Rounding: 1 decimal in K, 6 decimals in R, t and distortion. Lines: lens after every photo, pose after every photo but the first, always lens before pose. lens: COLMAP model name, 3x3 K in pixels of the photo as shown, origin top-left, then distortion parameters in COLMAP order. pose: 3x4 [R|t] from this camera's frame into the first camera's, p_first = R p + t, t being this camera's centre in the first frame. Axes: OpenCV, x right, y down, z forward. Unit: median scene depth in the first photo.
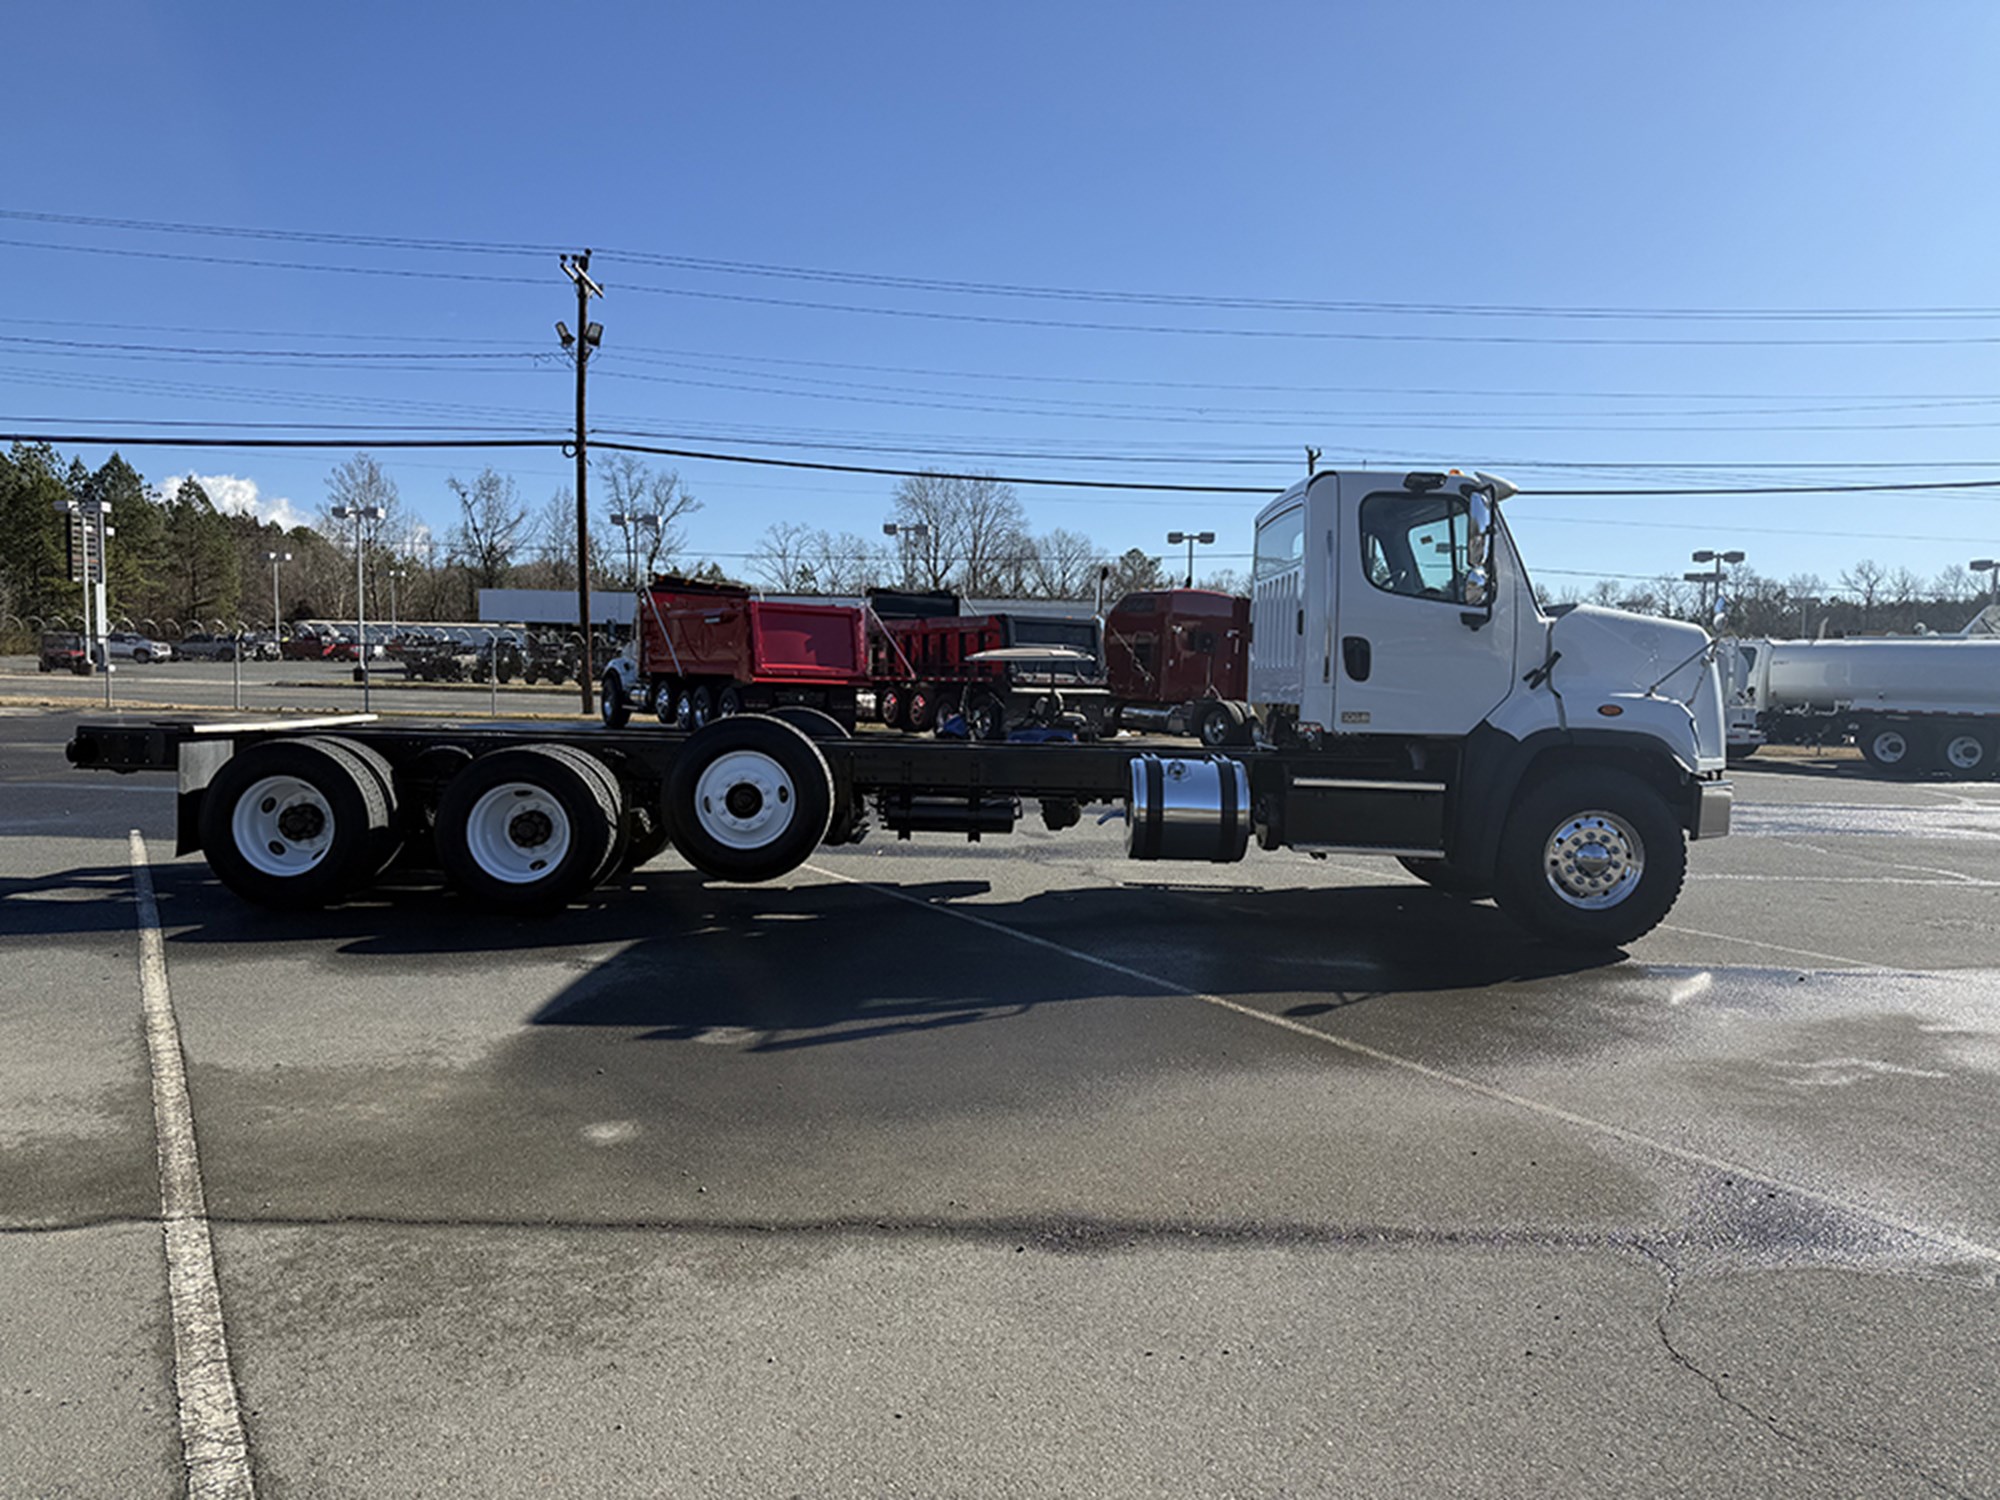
lens RADIAL K [[1390.9, 0, 1003.5], [0, 1390.9, 754.3], [0, 0, 1]] dist [0.037060, -0.000961]
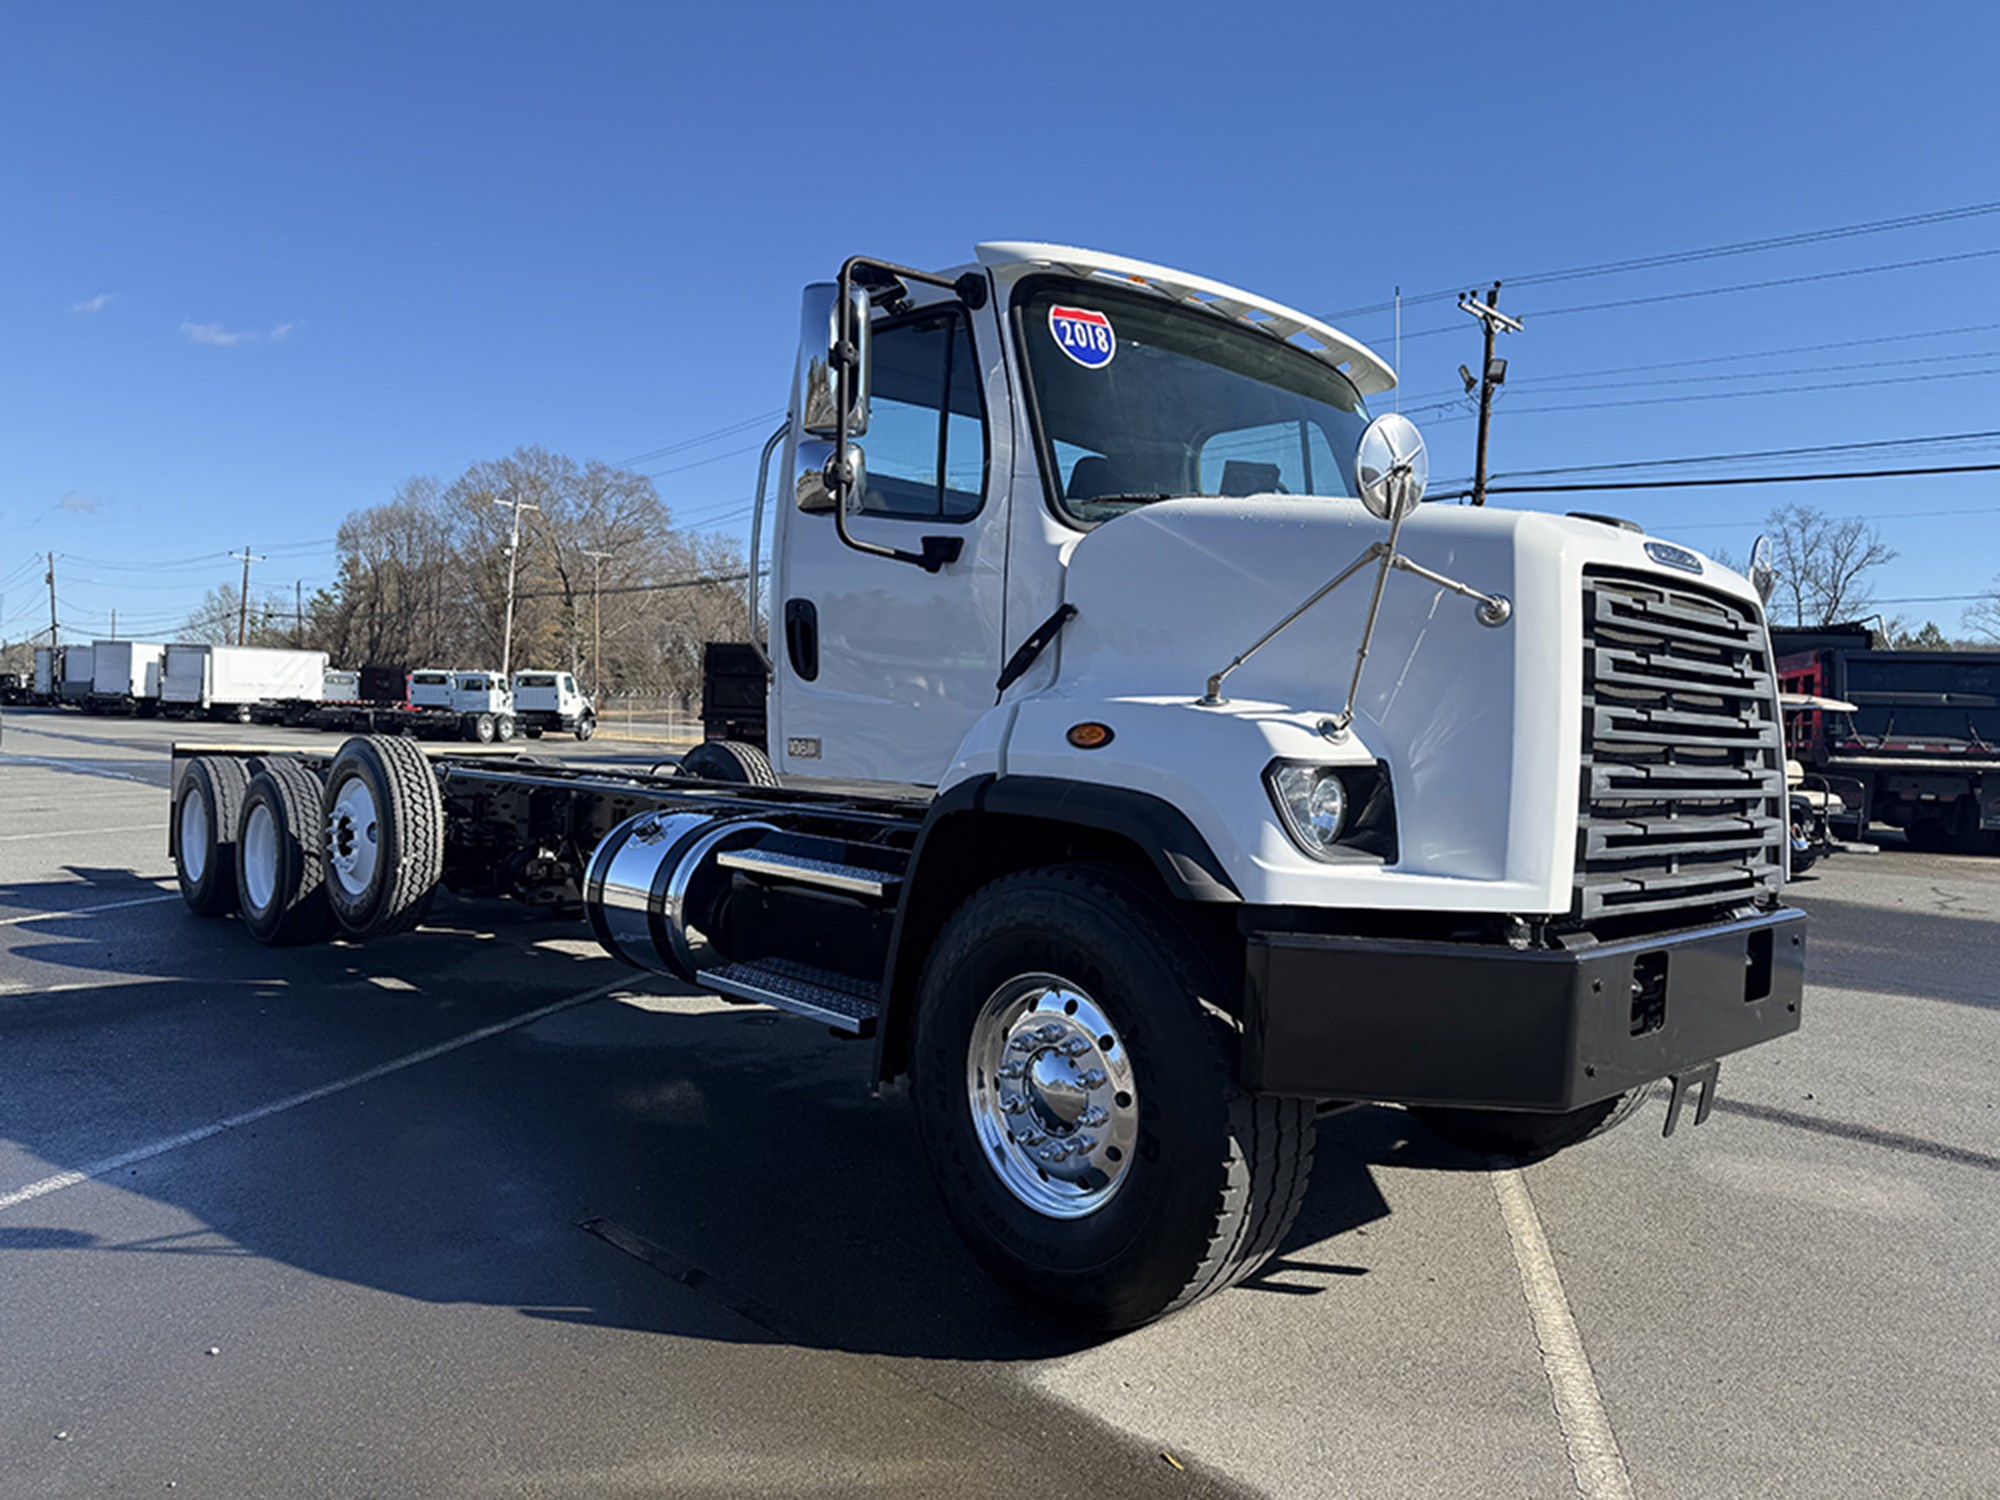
lens RADIAL K [[1390.9, 0, 1003.5], [0, 1390.9, 754.3], [0, 0, 1]] dist [0.037060, -0.000961]
pose [[0.687412, 0.015484, -0.726103, 0.154666], [-0.056634, 0.997871, -0.032337, -0.002333], [0.724056, 0.063351, 0.686825, 0.151782]]
